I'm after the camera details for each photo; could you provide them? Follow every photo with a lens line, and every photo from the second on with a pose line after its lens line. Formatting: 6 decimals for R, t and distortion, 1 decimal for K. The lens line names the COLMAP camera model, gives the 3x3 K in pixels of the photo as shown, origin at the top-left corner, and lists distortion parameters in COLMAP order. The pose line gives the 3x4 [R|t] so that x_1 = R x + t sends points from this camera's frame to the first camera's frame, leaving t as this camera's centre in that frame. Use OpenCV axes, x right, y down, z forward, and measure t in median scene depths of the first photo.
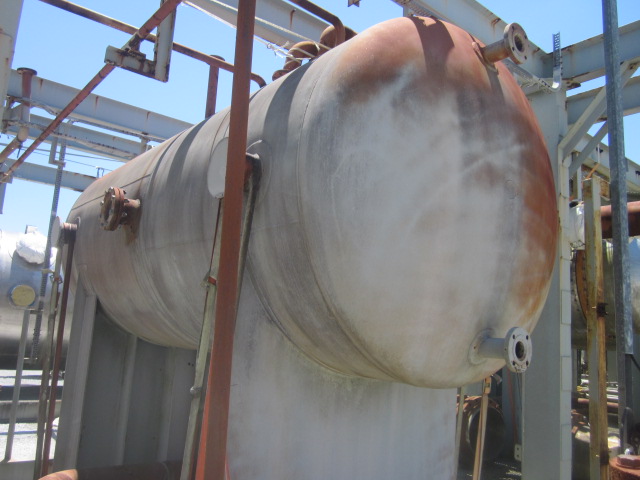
lens RADIAL K [[537.2, 0, 316.6], [0, 537.2, 240.5], [0, 0, 1]] dist [-0.013651, -0.009675]
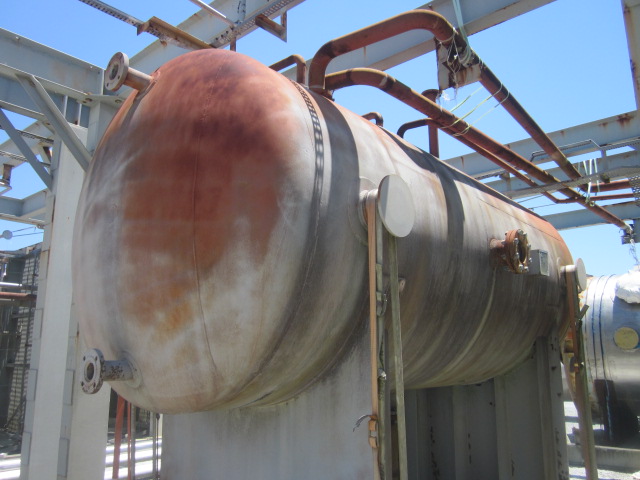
lens RADIAL K [[537.2, 0, 316.6], [0, 537.2, 240.5], [0, 0, 1]] dist [-0.013651, -0.009675]
pose [[0.151365, -0.260258, -0.953601, 1.290878], [0.170401, 0.957144, -0.234177, 0.243163], [0.973680, -0.127049, 0.189226, 1.101702]]
